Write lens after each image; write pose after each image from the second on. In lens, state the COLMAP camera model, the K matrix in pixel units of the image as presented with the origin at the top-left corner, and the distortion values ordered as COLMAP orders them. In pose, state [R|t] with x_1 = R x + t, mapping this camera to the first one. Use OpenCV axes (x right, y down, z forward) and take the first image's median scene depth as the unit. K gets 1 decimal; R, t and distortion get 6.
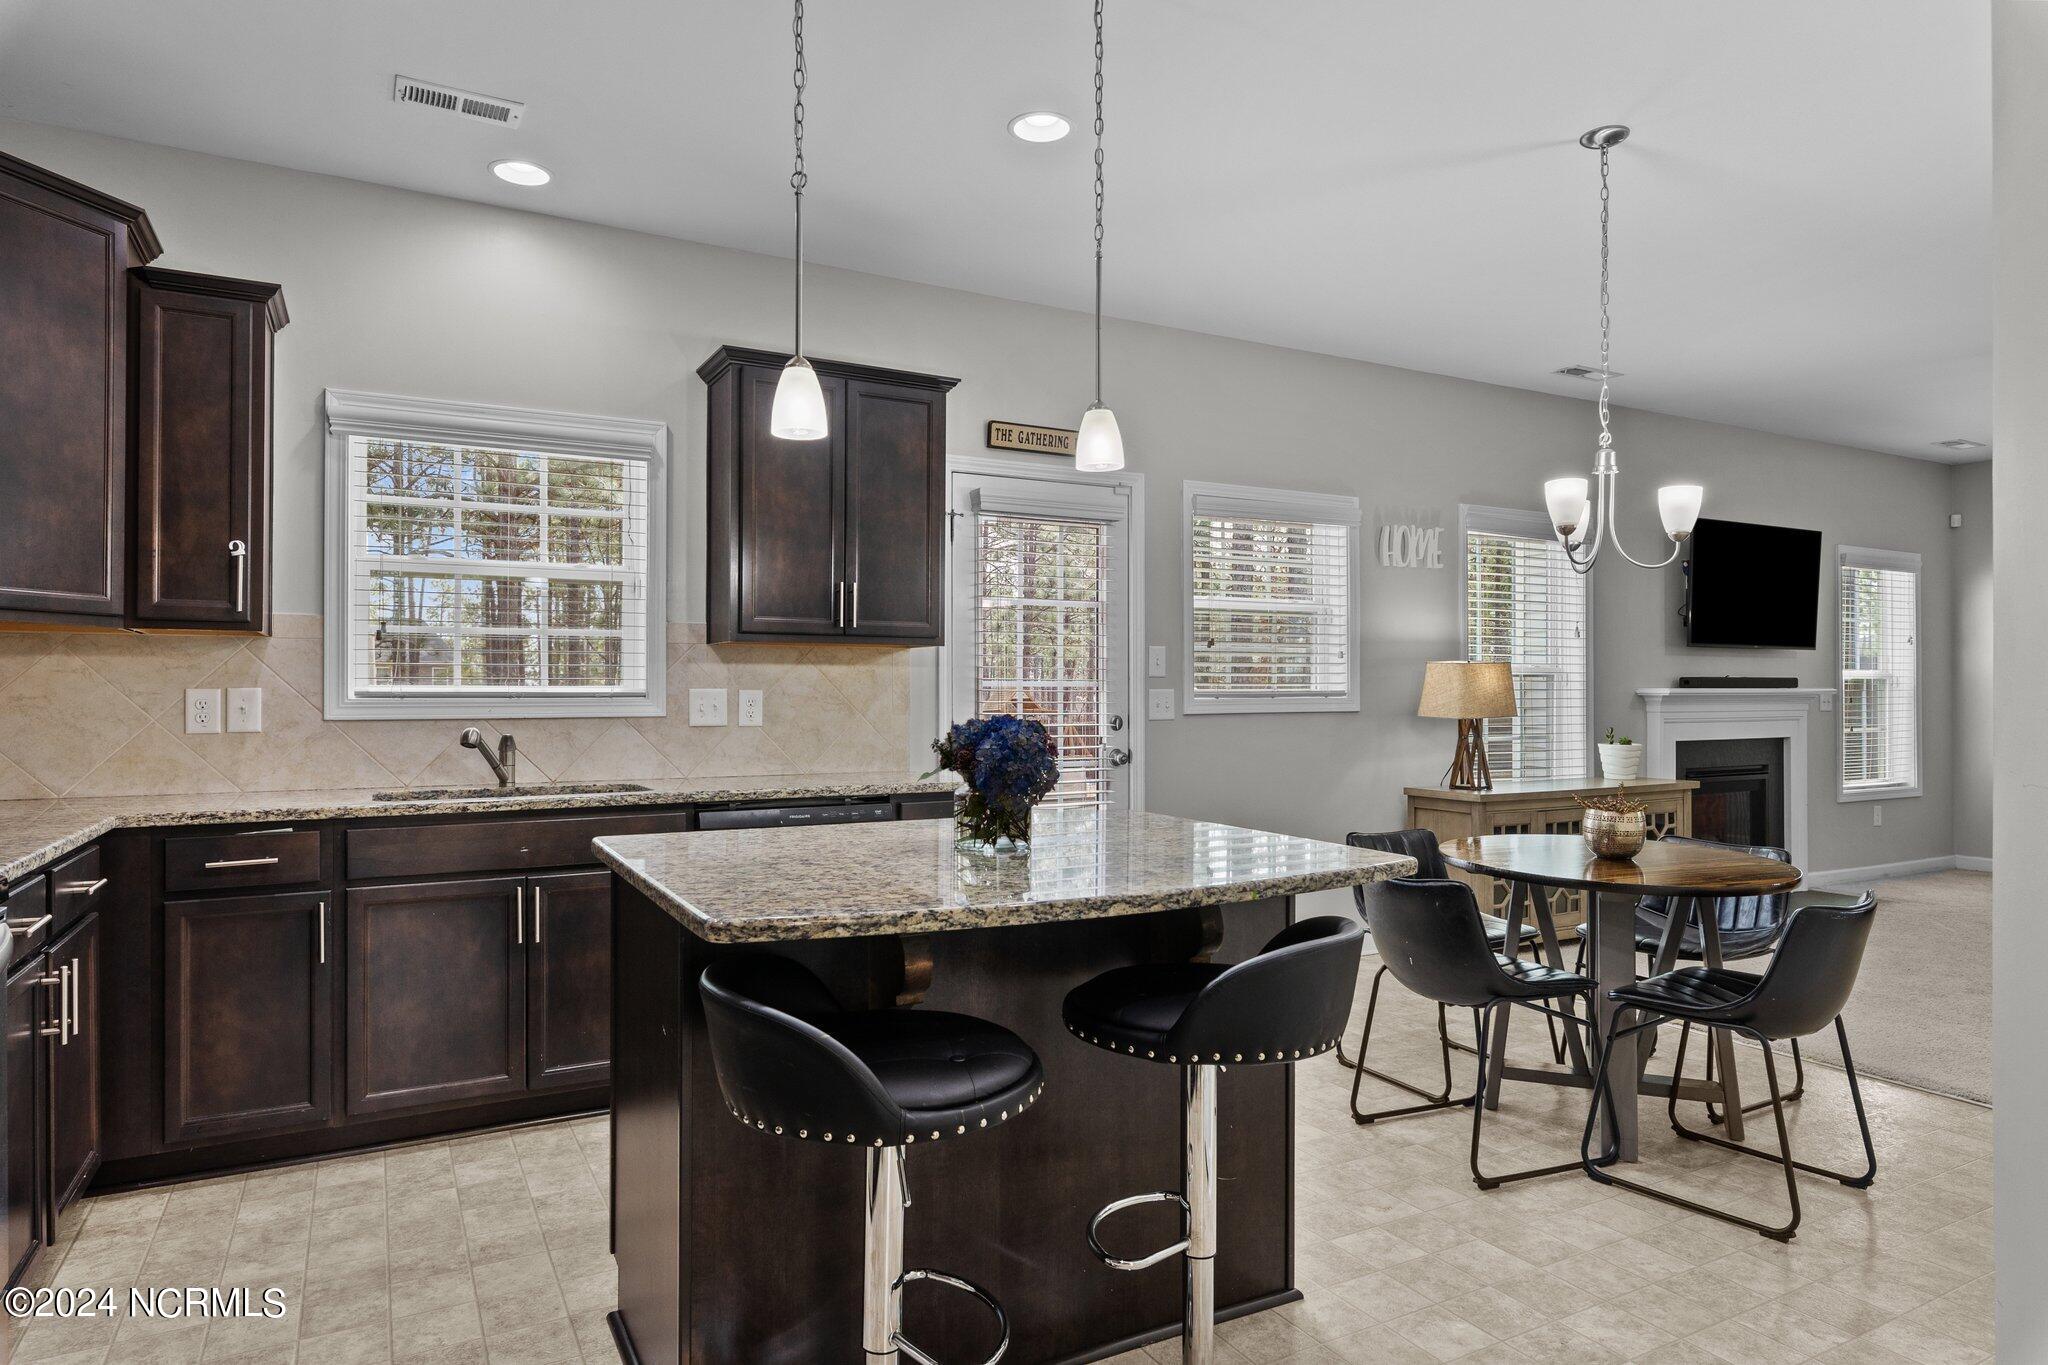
lens RADIAL K [[1218.3, 0, 1032.4], [0, 1218.3, 678.9], [0, 0, 1]] dist [-0.000690, -0.000098]
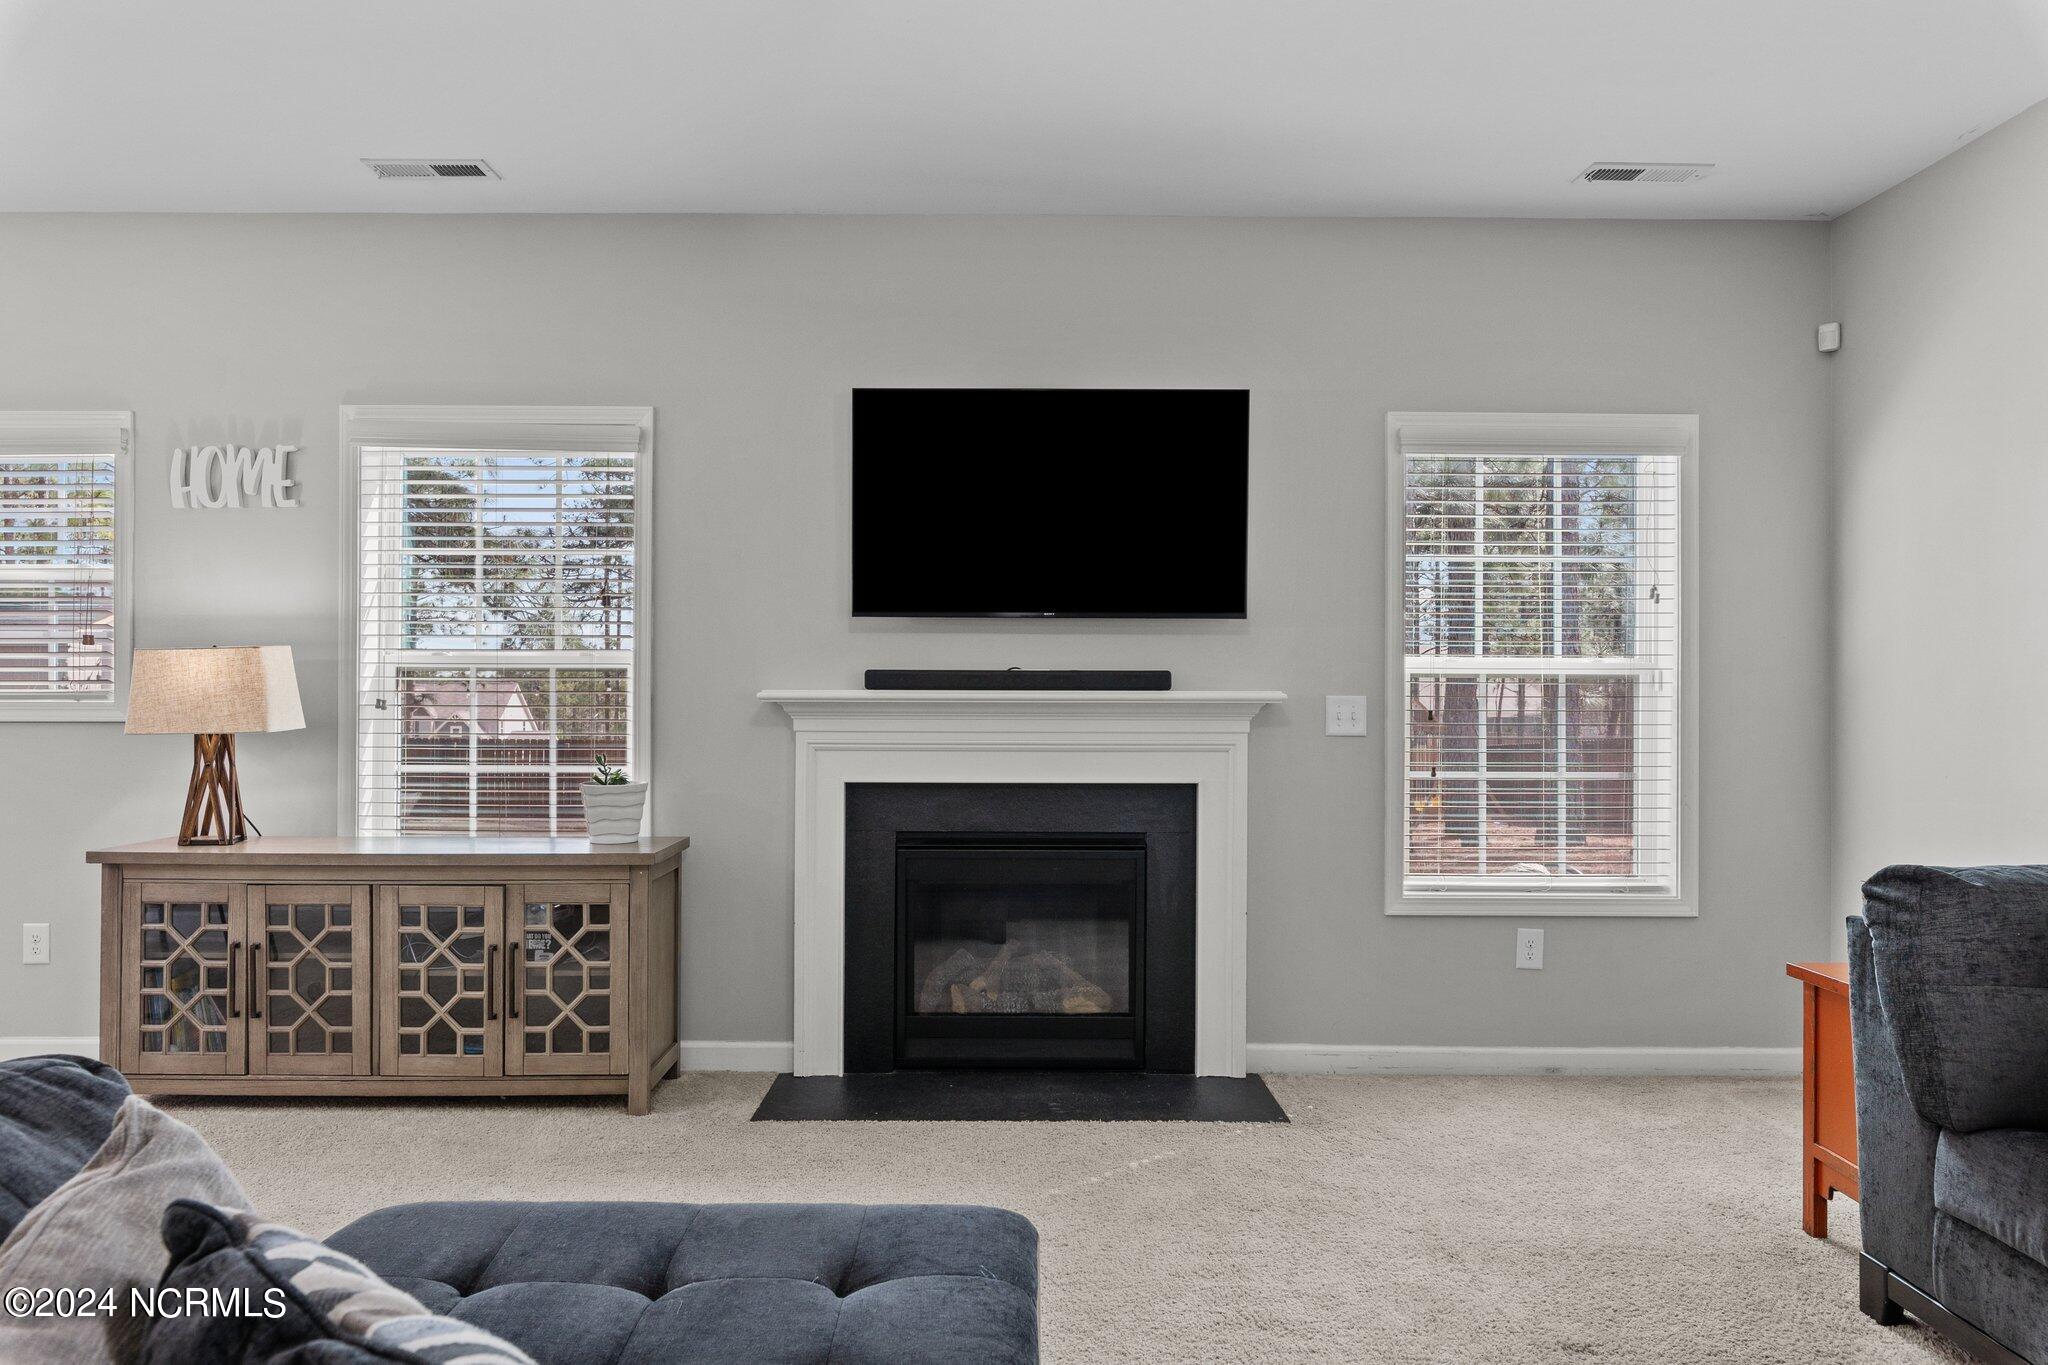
lens RADIAL K [[1374.1, 0, 1026.3], [0, 1374.1, 694.0], [0, 0, 1]] dist [-0.005224, -0.000877]
pose [[0.874892, 0.002561, -0.484311, 0.911276], [0.001105, 0.999973, 0.007283, 0.004626], [0.484316, -0.006907, 0.874866, 0.473328]]
